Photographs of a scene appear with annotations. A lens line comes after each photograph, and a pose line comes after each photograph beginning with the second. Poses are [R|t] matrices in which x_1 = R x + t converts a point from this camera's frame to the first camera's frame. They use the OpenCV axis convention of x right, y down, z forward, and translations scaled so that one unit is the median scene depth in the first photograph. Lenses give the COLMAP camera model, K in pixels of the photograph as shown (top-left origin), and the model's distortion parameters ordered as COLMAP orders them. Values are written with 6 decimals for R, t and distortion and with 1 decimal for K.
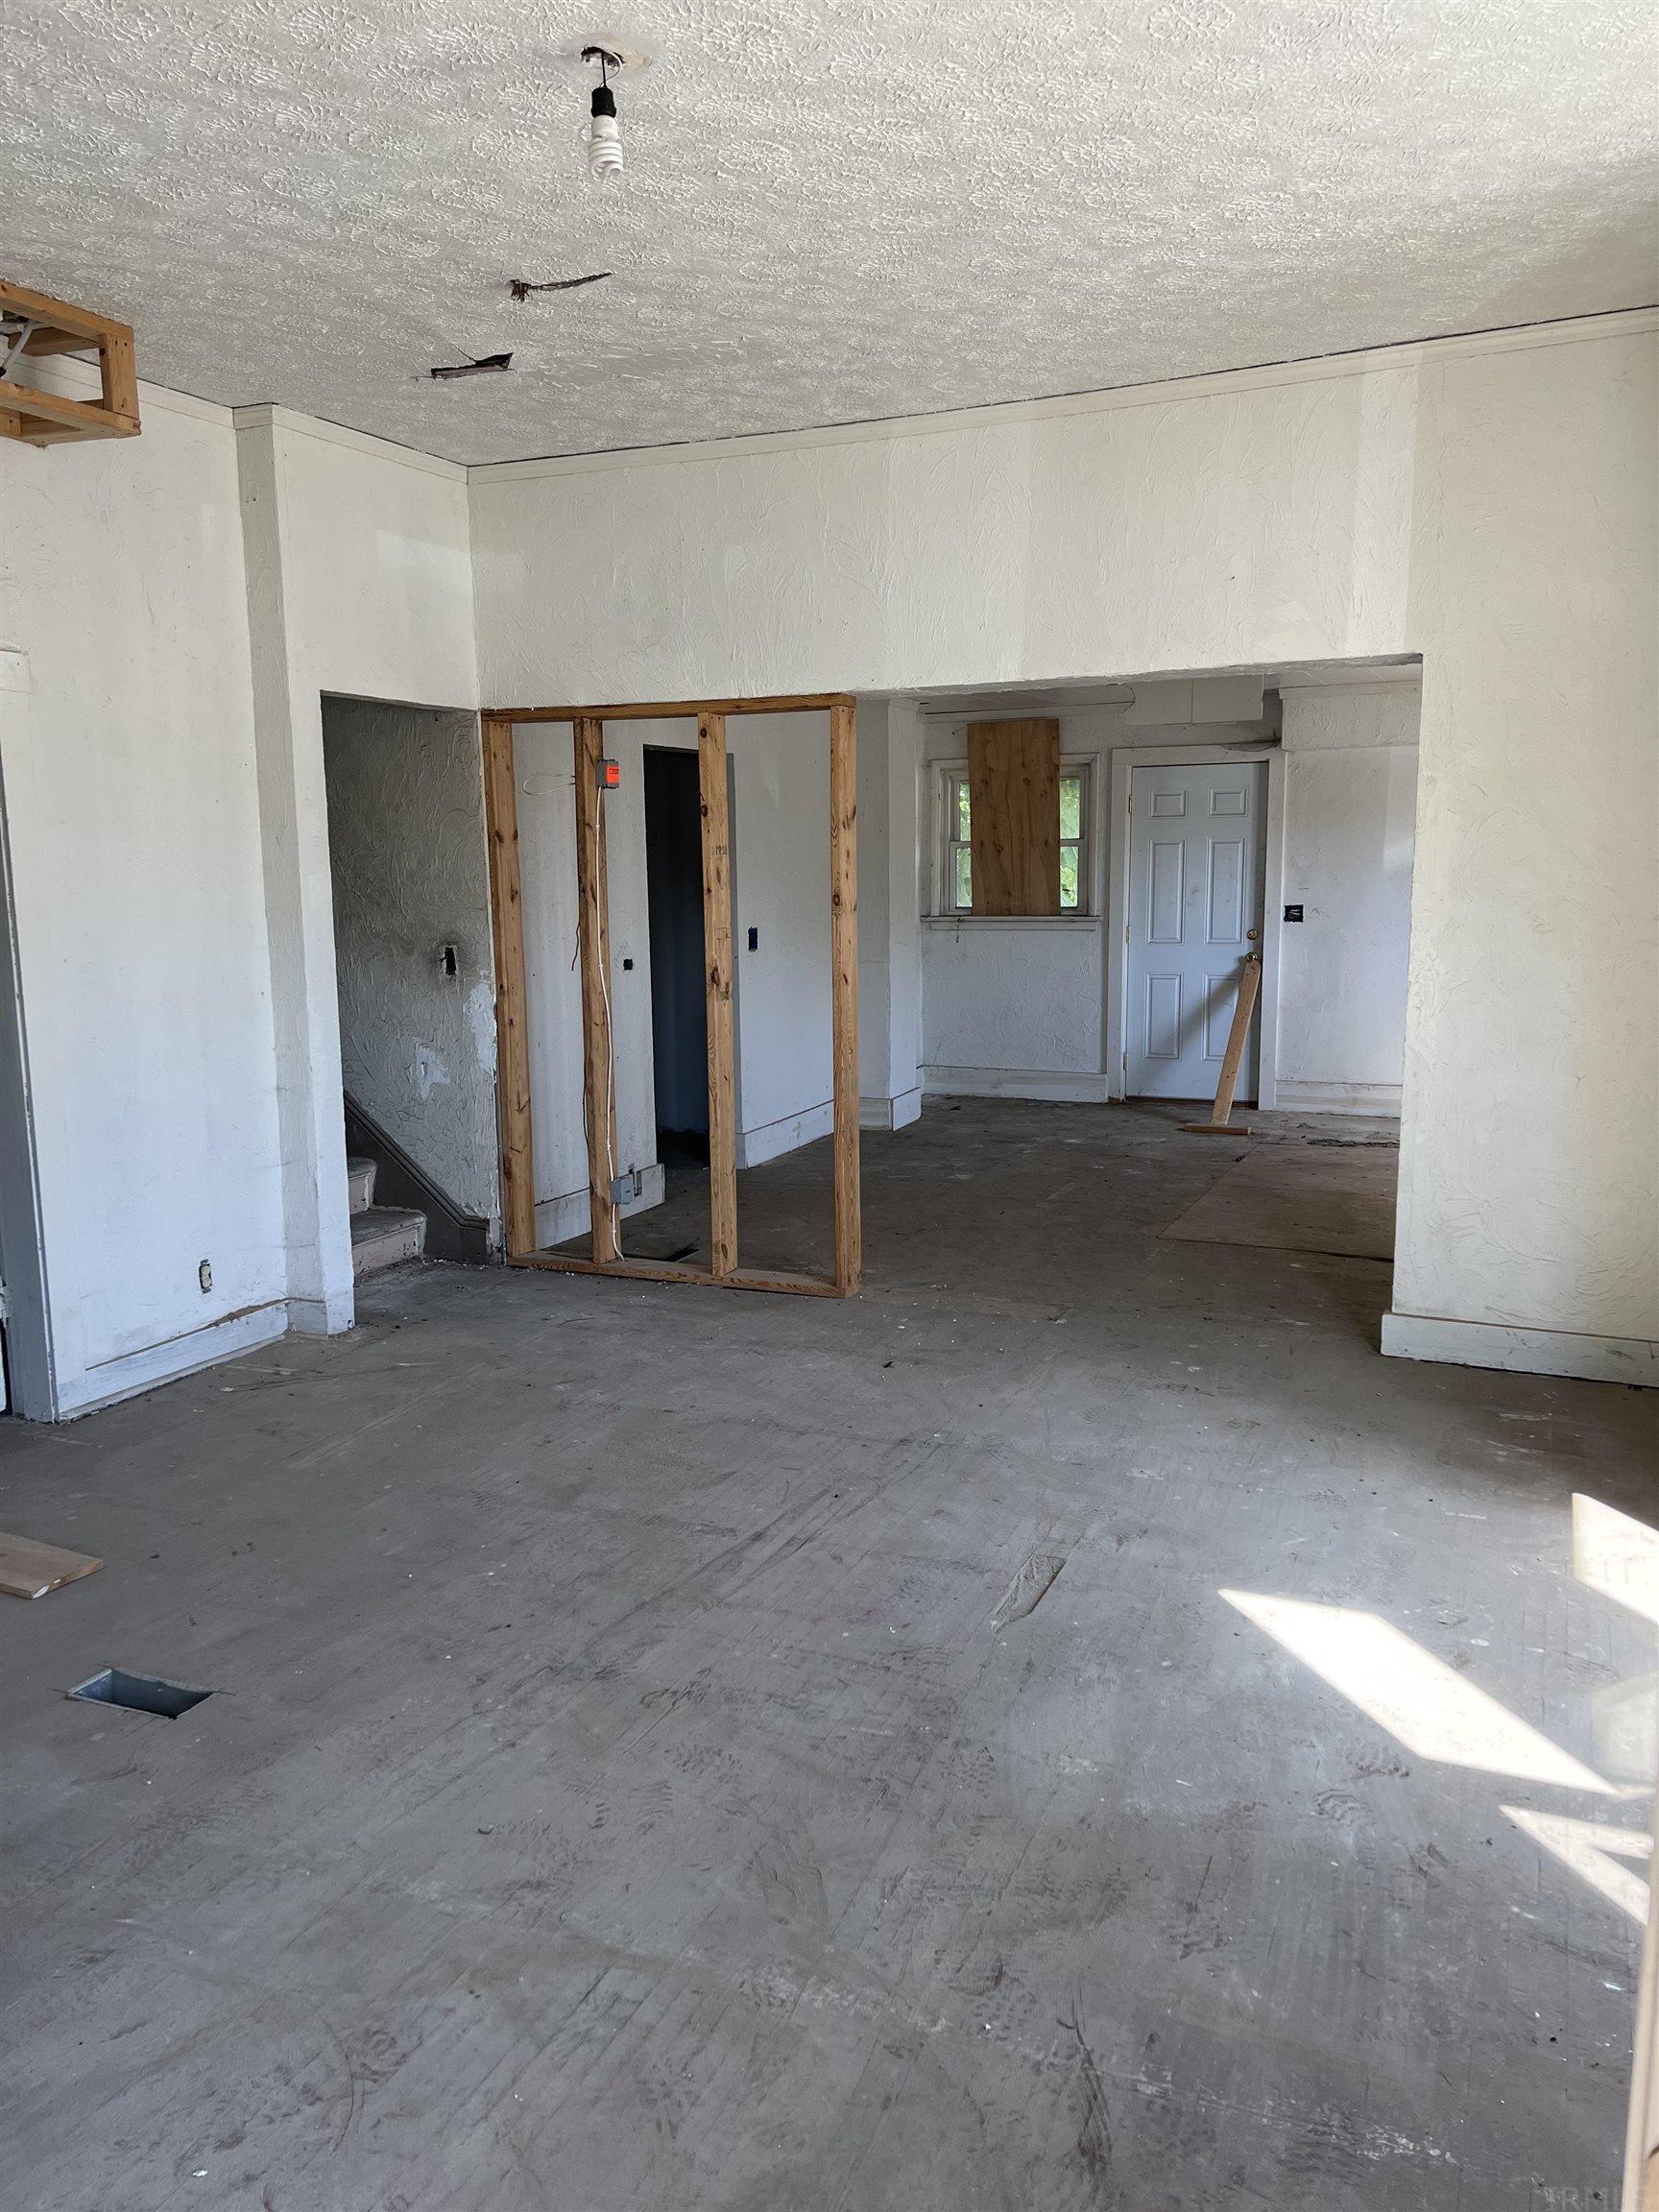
lens RADIAL K [[1666.2, 0, 824.9], [0, 1666.2, 1107.1], [0, 0, 1]] dist [-0.009907, -0.022954]
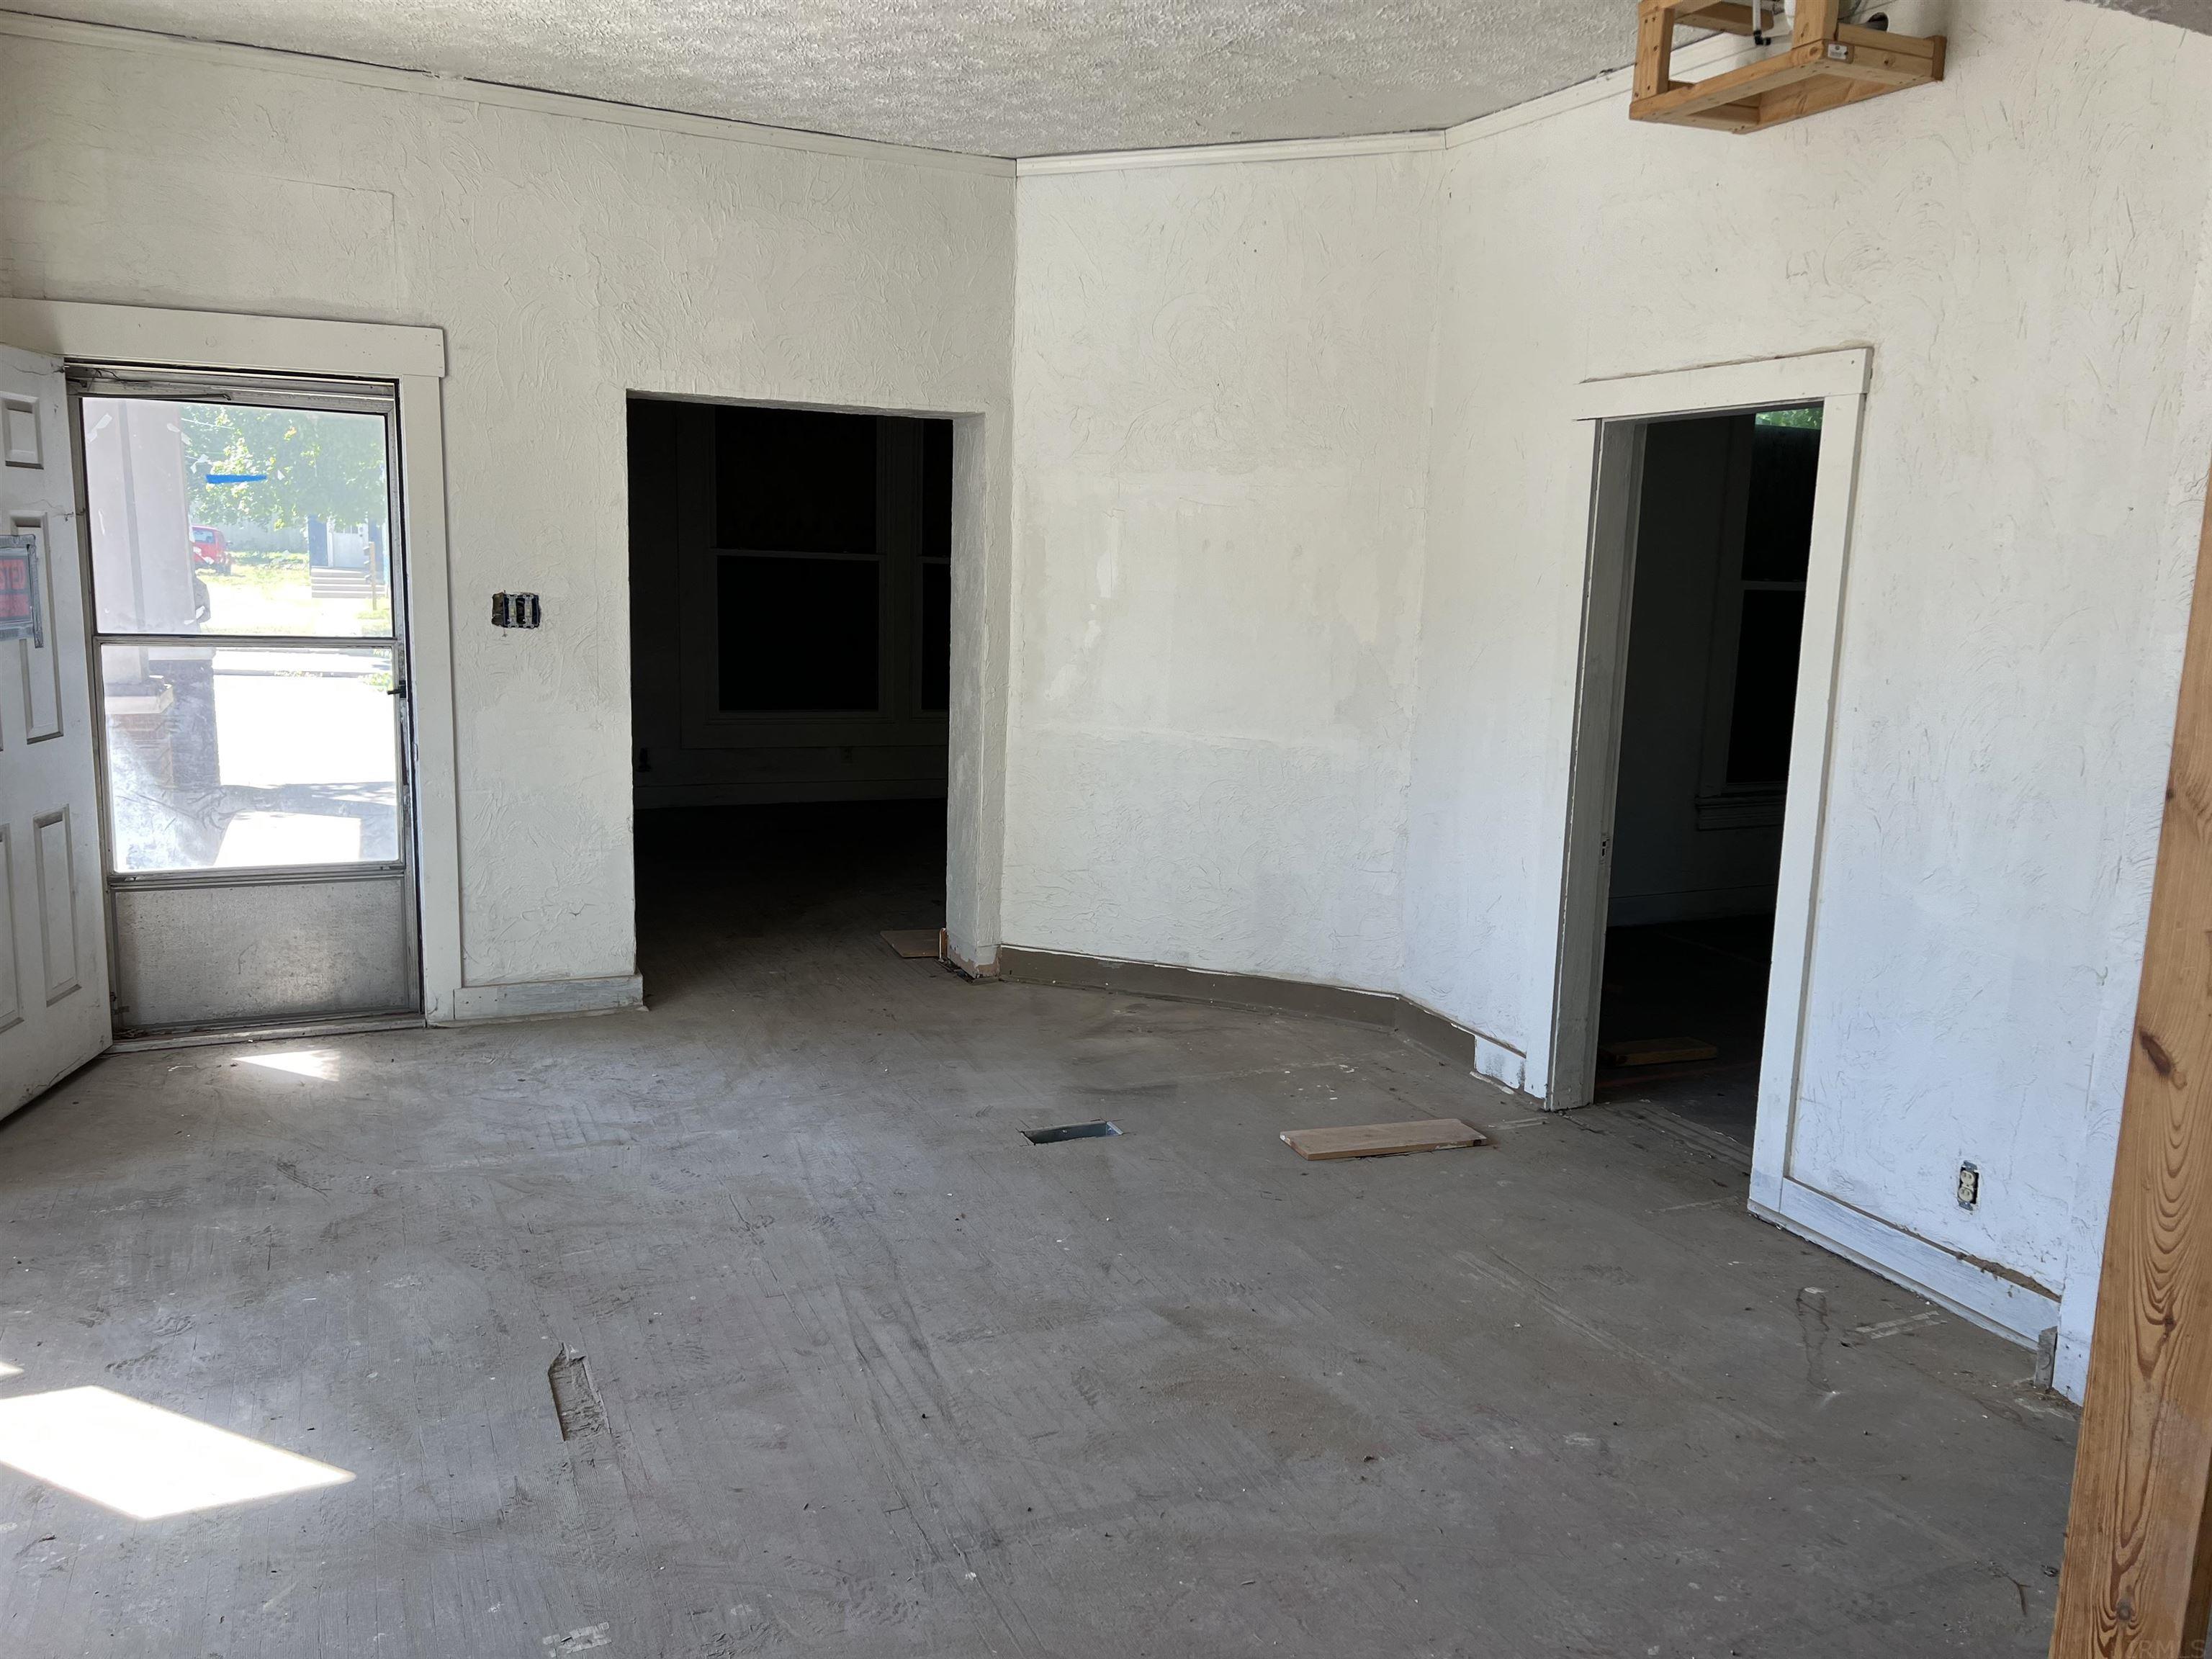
lens RADIAL K [[1666.2, 0, 1103.2], [0, 1666.2, 831.8], [0, 0, 1]] dist [-0.009907, -0.022954]
pose [[-0.669191, 0.115539, -0.734053, 0.648353], [-0.138688, 0.951062, 0.276129, -0.322166], [0.730034, 0.286587, -0.620418, 1.986034]]
